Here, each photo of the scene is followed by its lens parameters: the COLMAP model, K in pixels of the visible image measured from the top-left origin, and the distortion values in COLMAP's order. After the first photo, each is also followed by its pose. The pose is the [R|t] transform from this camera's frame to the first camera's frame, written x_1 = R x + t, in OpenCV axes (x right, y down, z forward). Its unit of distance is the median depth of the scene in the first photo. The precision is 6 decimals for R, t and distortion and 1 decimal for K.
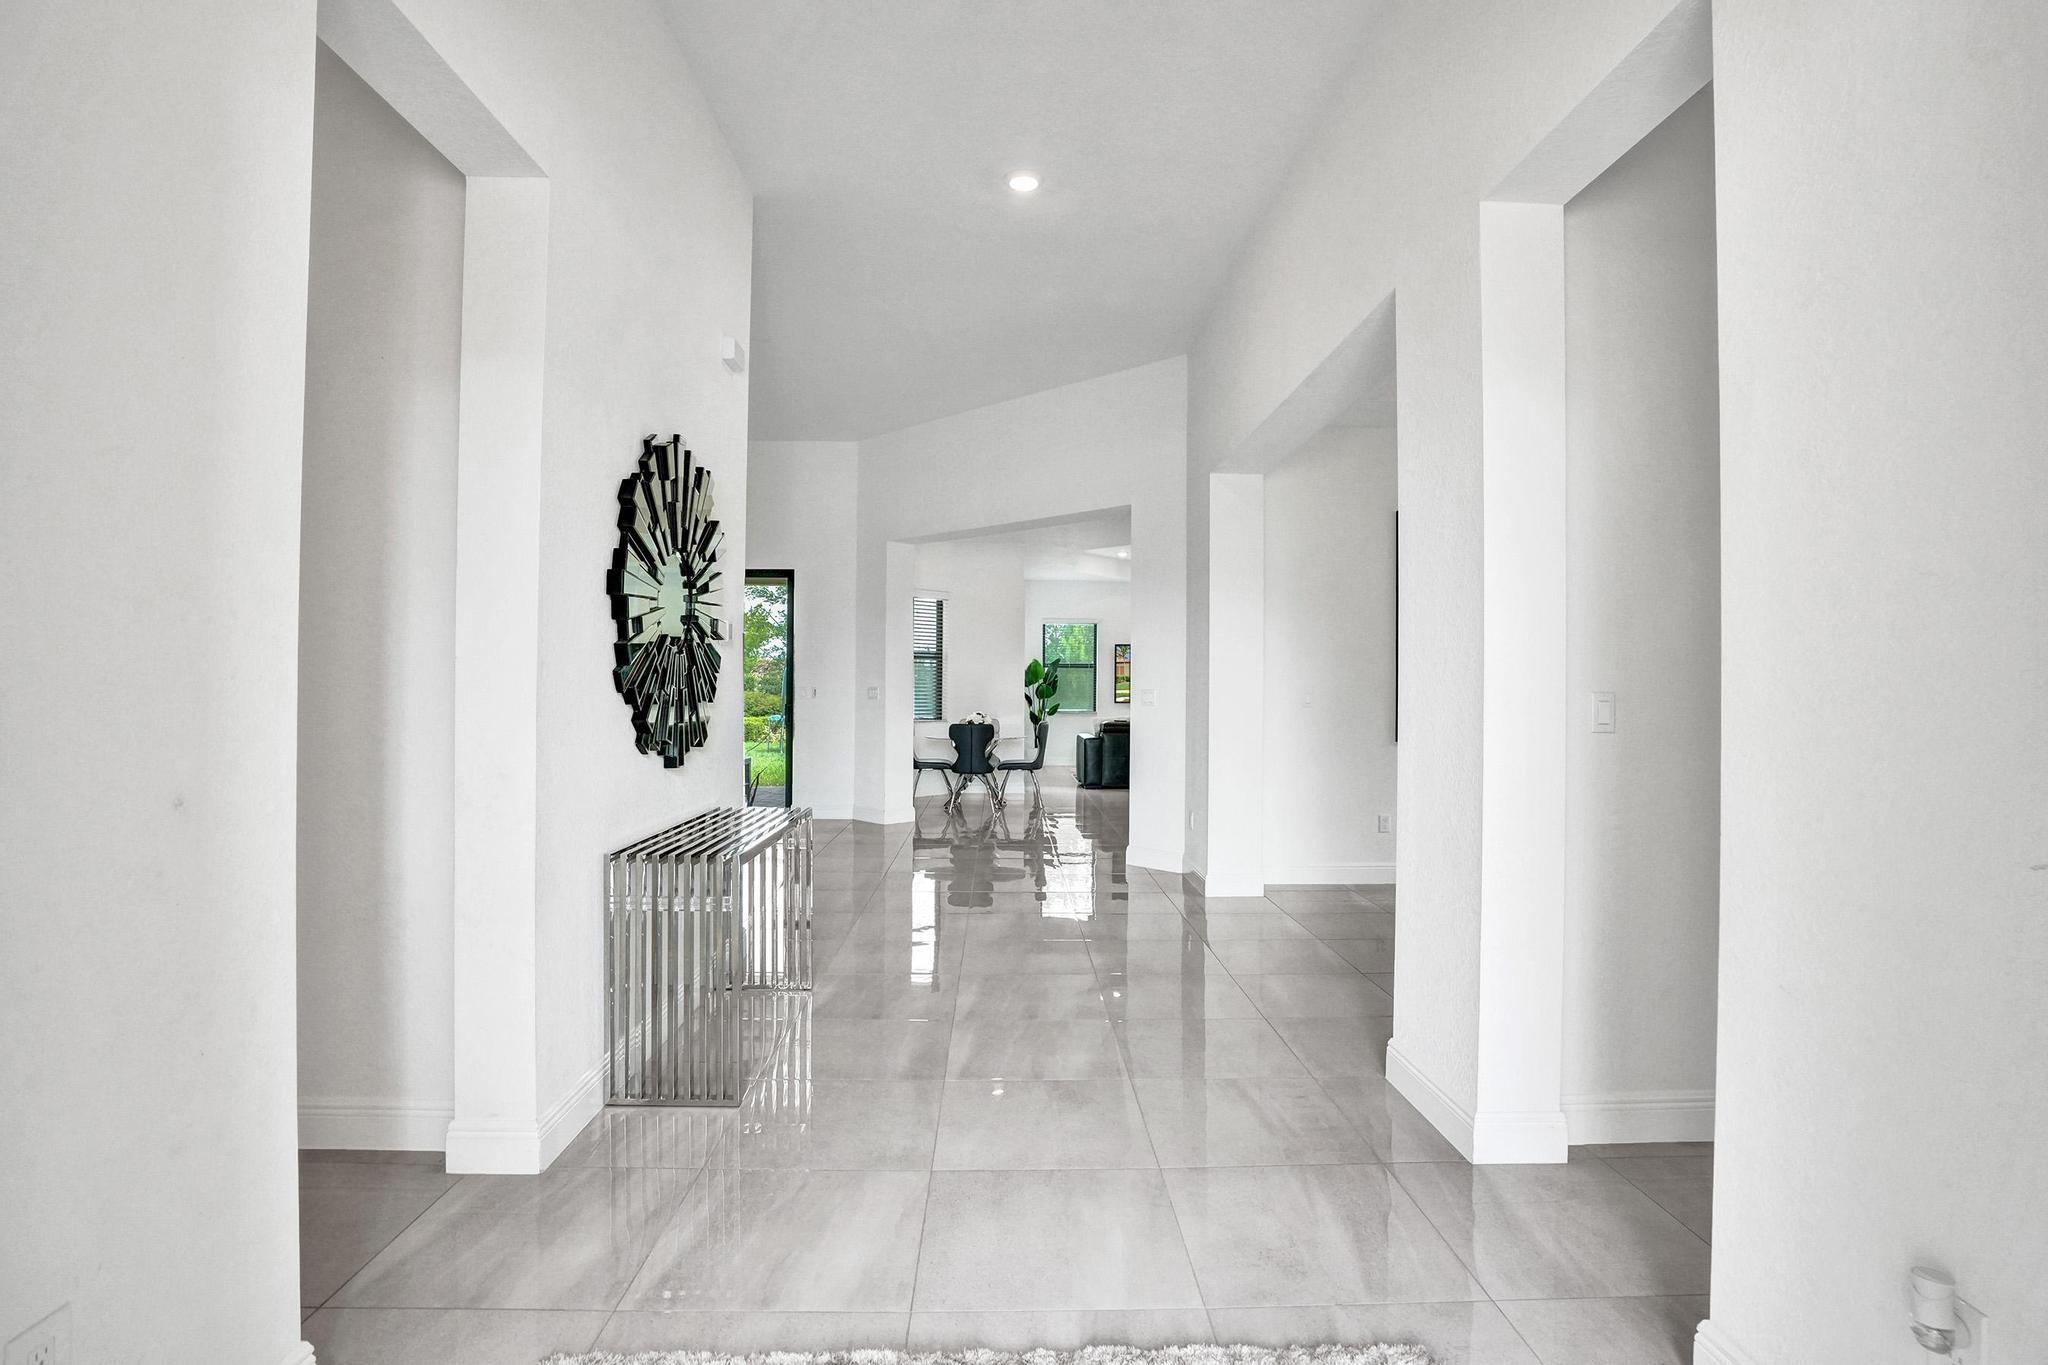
lens RADIAL K [[962.6, 0, 1026.5], [0, 962.6, 660.6], [0, 0, 1]] dist [-0.000414, 0.000052]
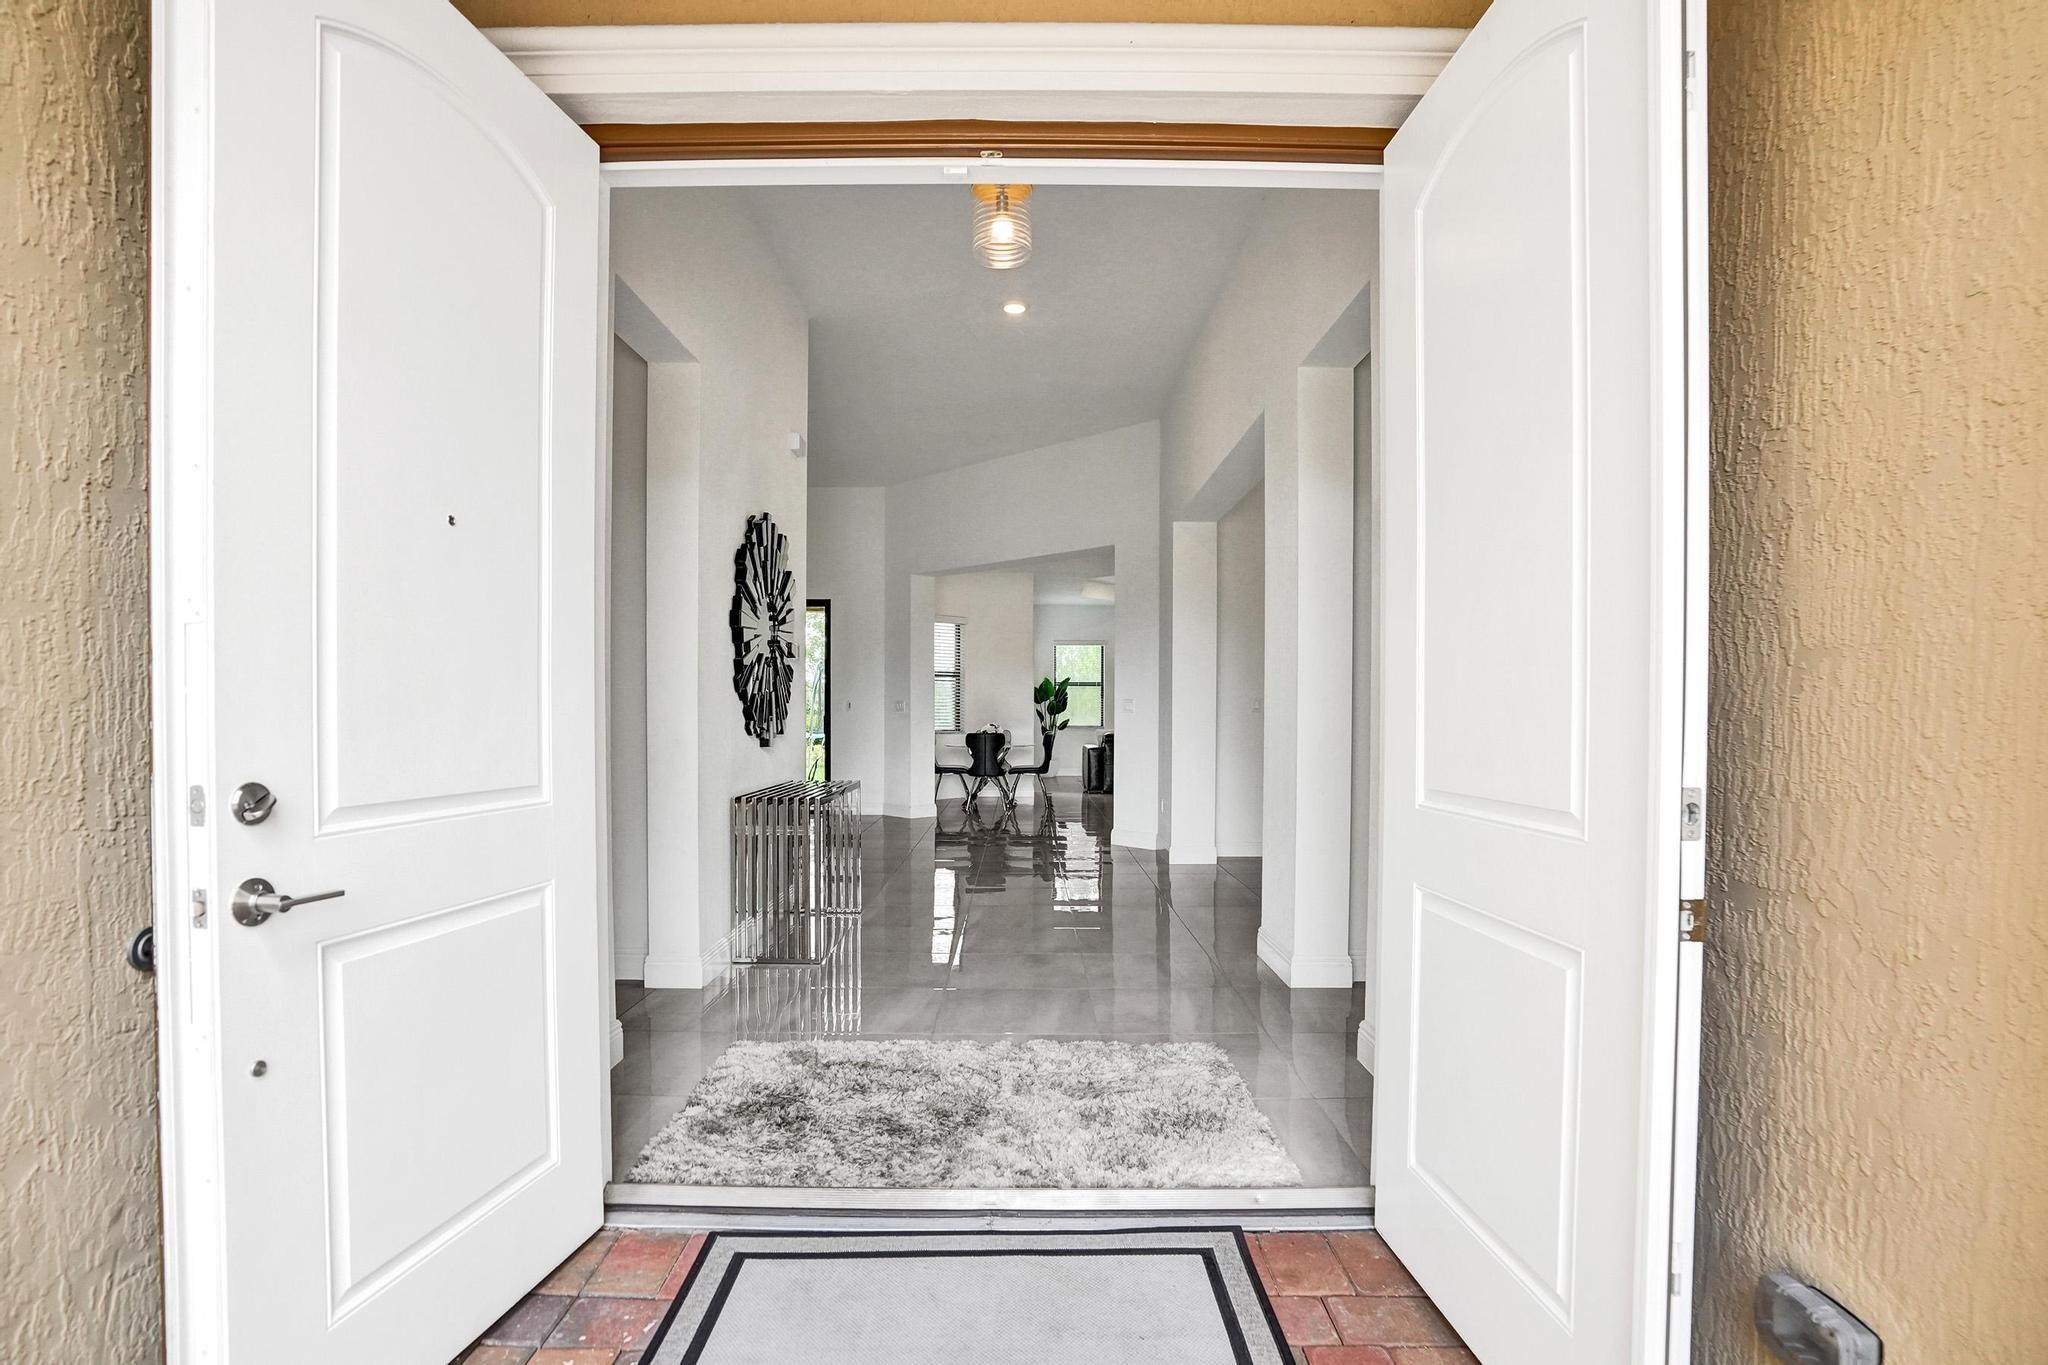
lens RADIAL K [[969.2, 0, 1022.7], [0, 969.2, 695.4], [0, 0, 1]] dist [-0.000056, -0.000025]
pose [[0.999612, -0.003865, -0.027596, 0.027744], [0.004212, 0.999913, 0.012506, 0.009453], [0.027545, -0.012617, 0.999541, -0.219545]]
